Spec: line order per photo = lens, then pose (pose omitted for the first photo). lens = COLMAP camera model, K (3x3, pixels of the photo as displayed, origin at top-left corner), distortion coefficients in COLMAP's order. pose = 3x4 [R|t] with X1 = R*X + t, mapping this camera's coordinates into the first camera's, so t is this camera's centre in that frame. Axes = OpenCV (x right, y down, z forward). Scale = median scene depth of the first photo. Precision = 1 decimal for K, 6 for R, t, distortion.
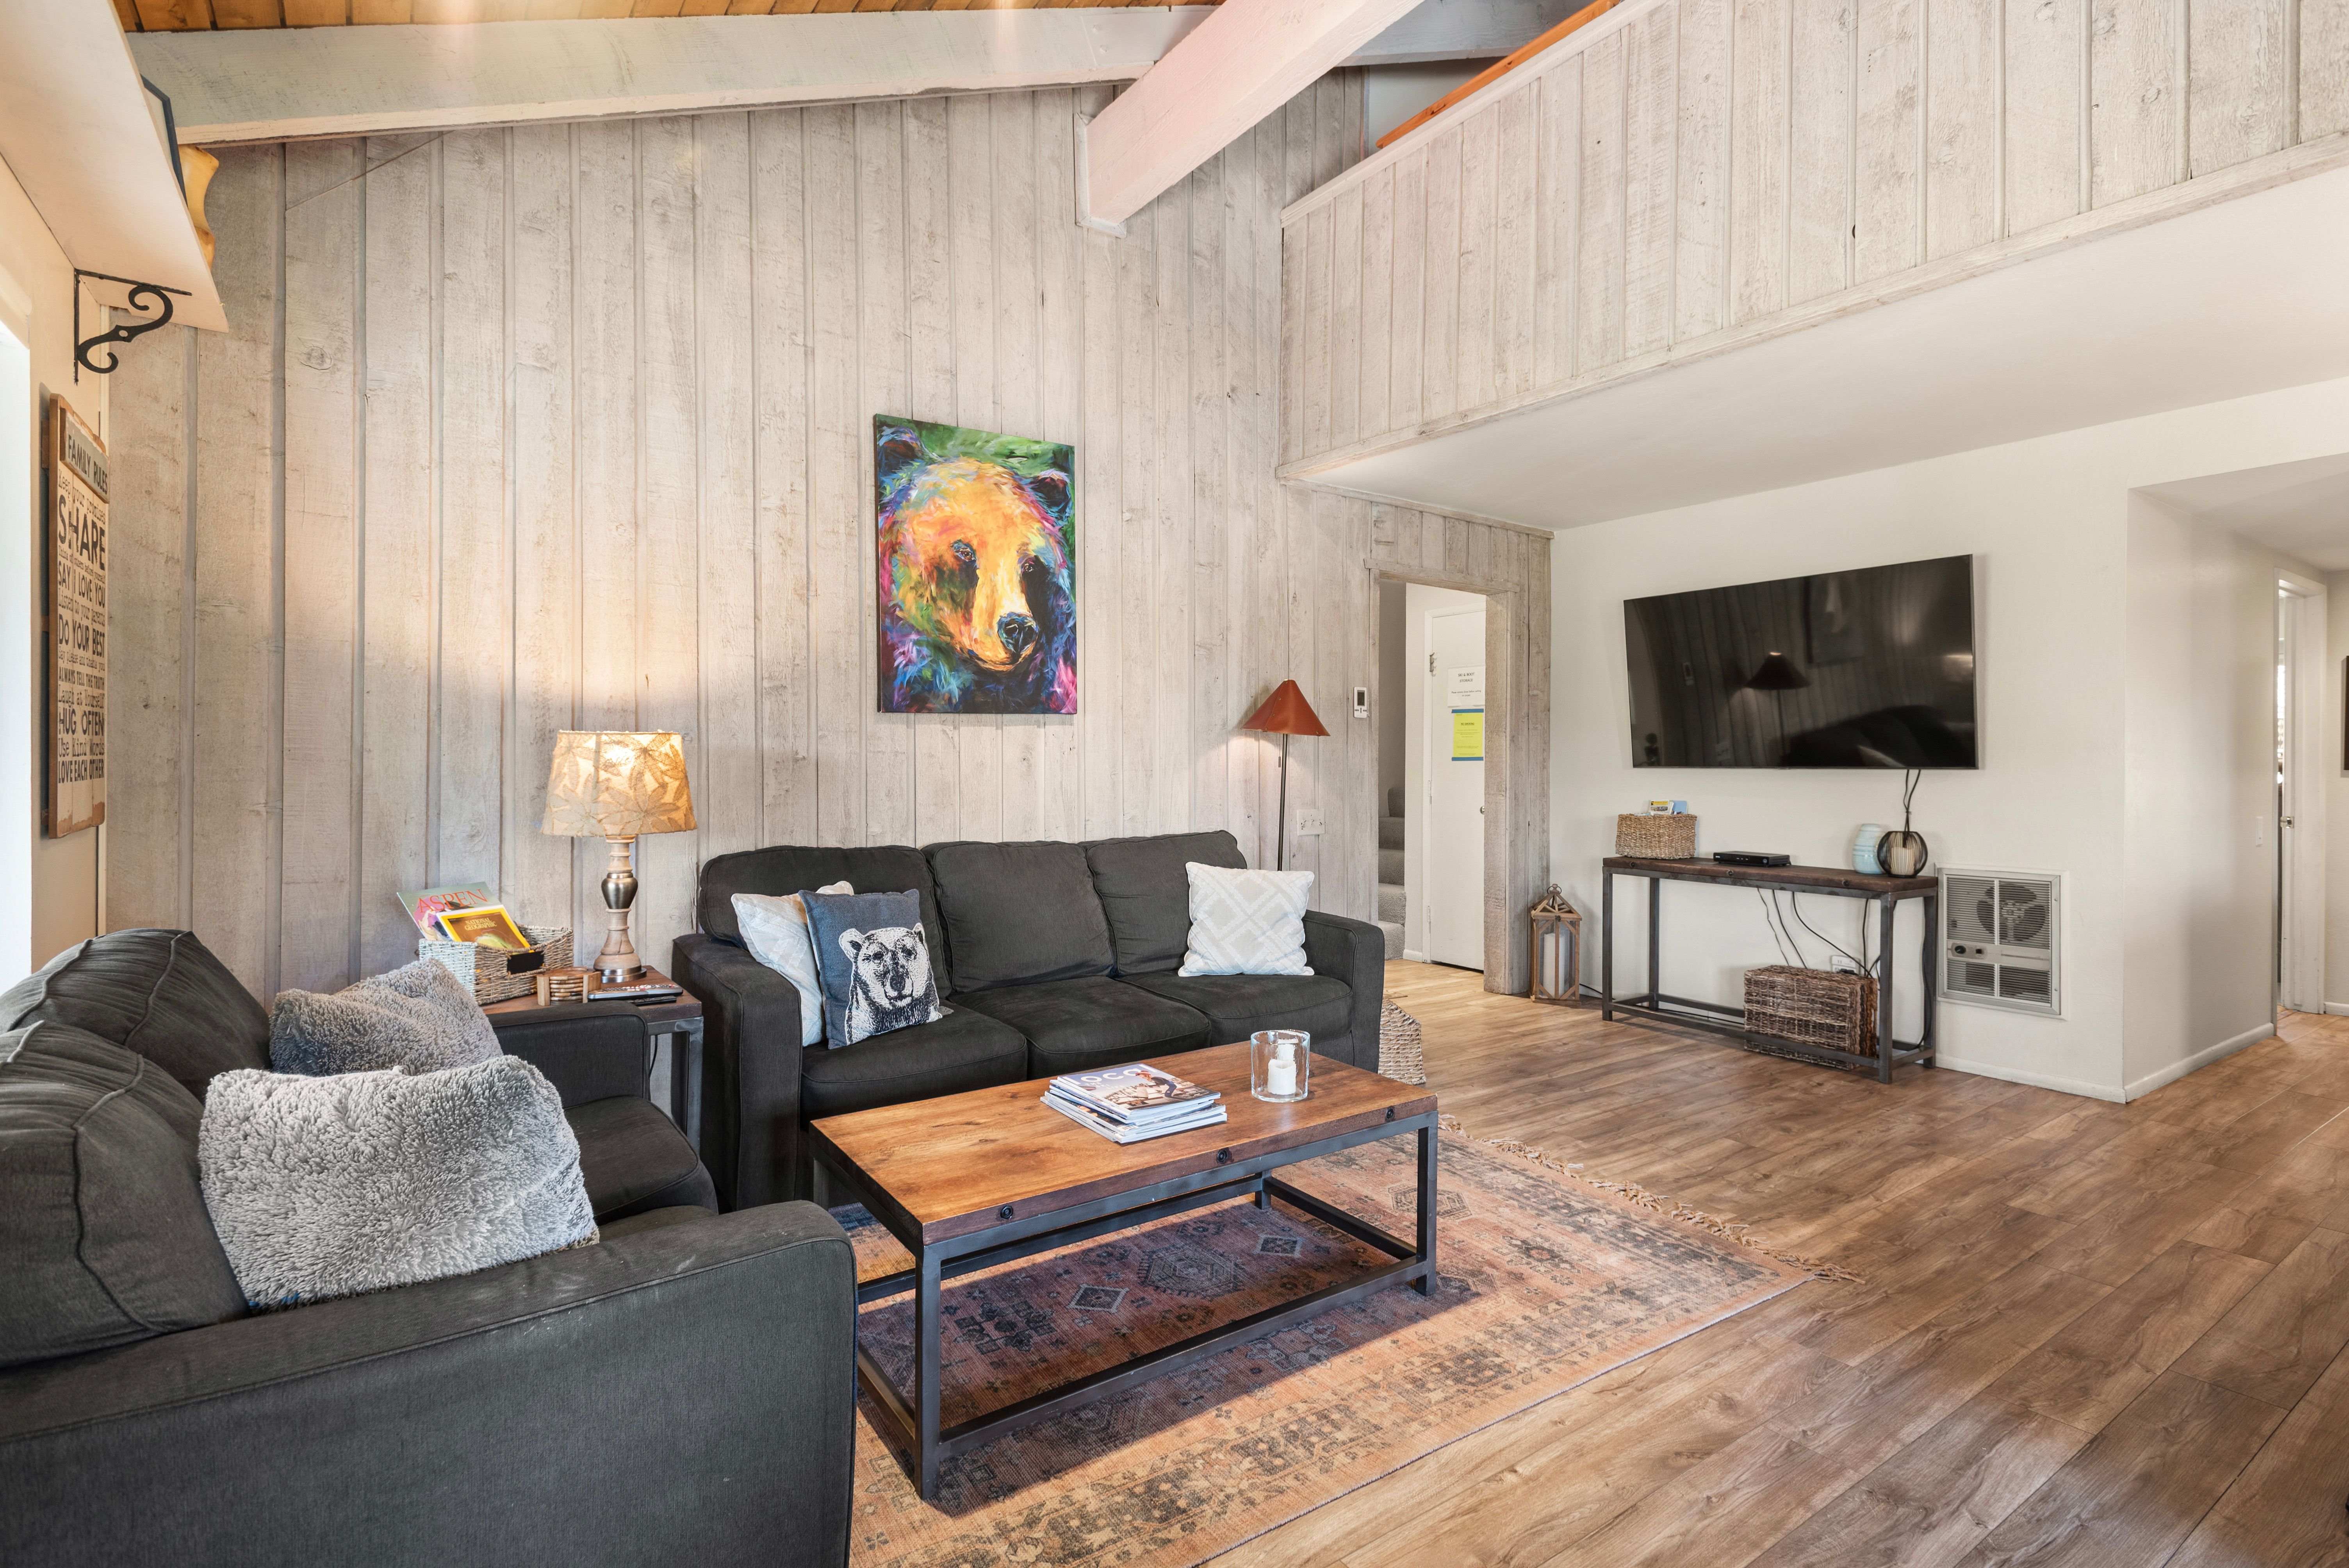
lens RADIAL K [[1136.2, 0, 1150.4], [0, 1136.2, 766.3], [0, 0, 1]] dist [0.019174, -0.000159]
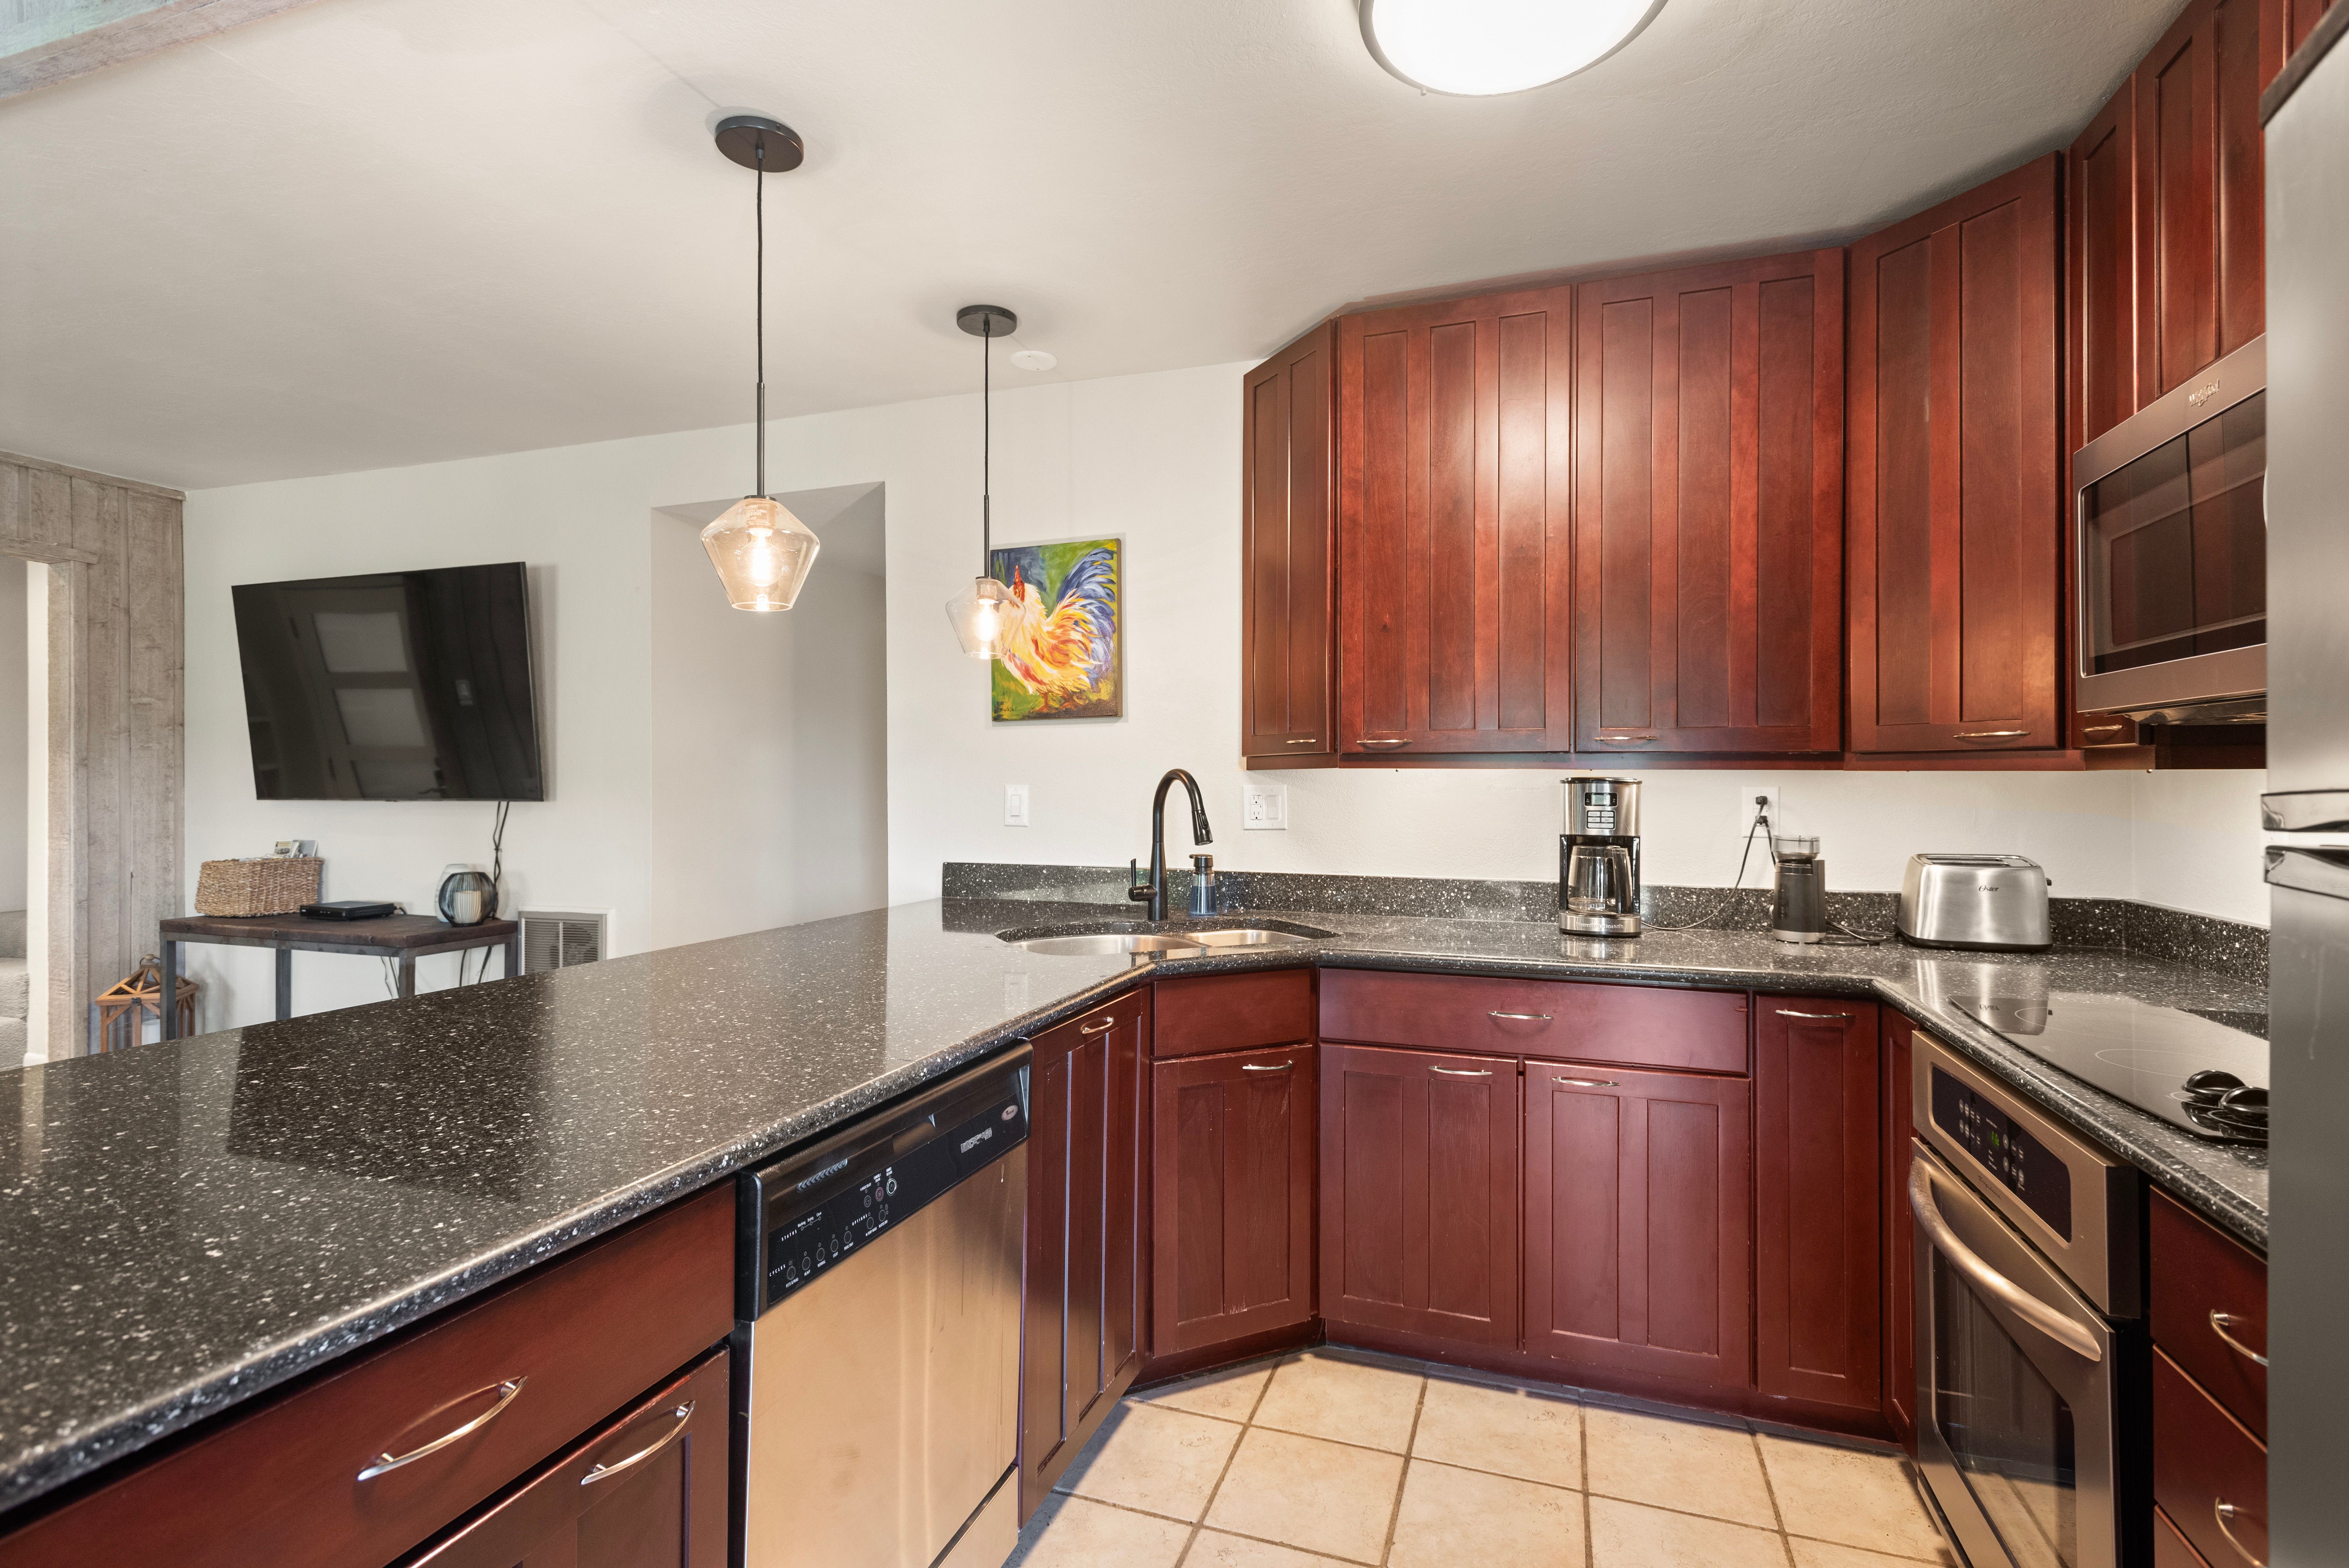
lens RADIAL K [[1151.3, 0, 1186.2], [0, 1151.3, 785.6], [0, 0, 1]] dist [0.006126, -0.000202]
pose [[0.805103, -0.003055, 0.593128, 0.648485], [0.004087, 0.999992, -0.000397, -0.007798], [-0.593122, 0.002744, 0.805108, -0.037760]]
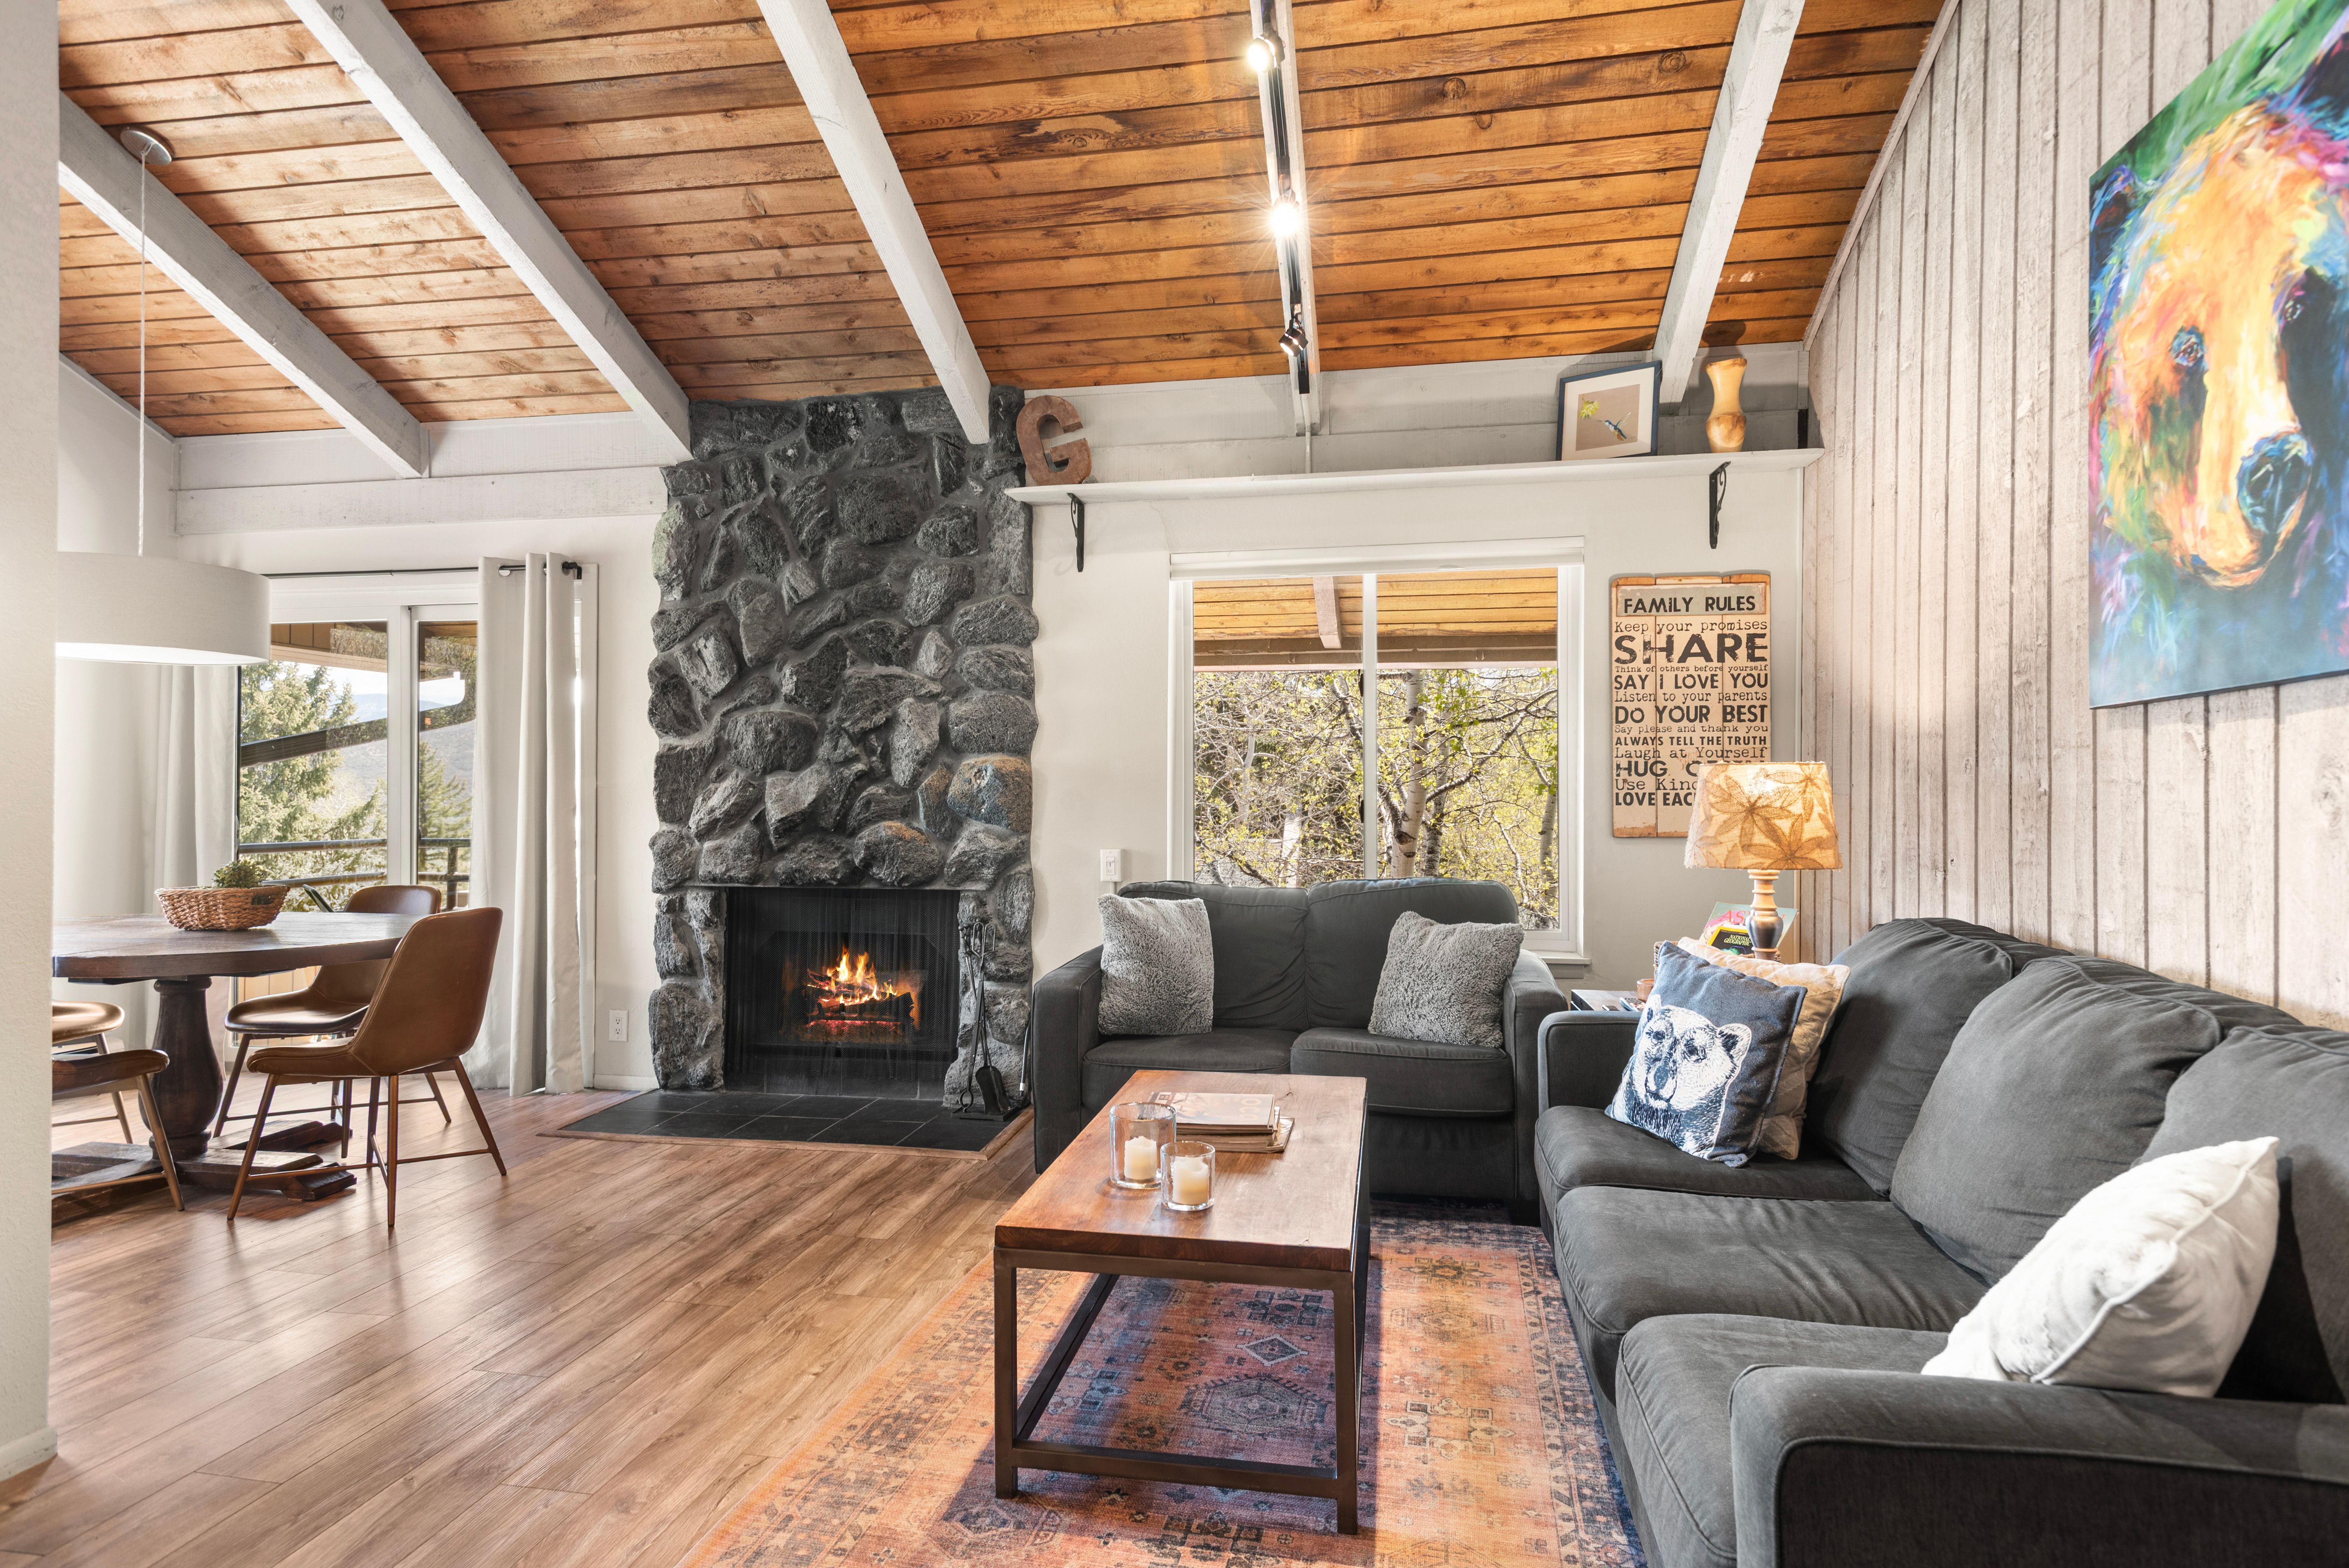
lens RADIAL K [[1234.0, 0, 1177.8], [0, 1234.0, 774.5], [0, 0, 1]] dist [0.022948, -0.011520]
pose [[-0.694213, -0.015871, -0.719595, 0.500549], [-0.014868, 0.999860, -0.007709, -0.004481], [0.719616, 0.005347, -0.694352, 1.087357]]
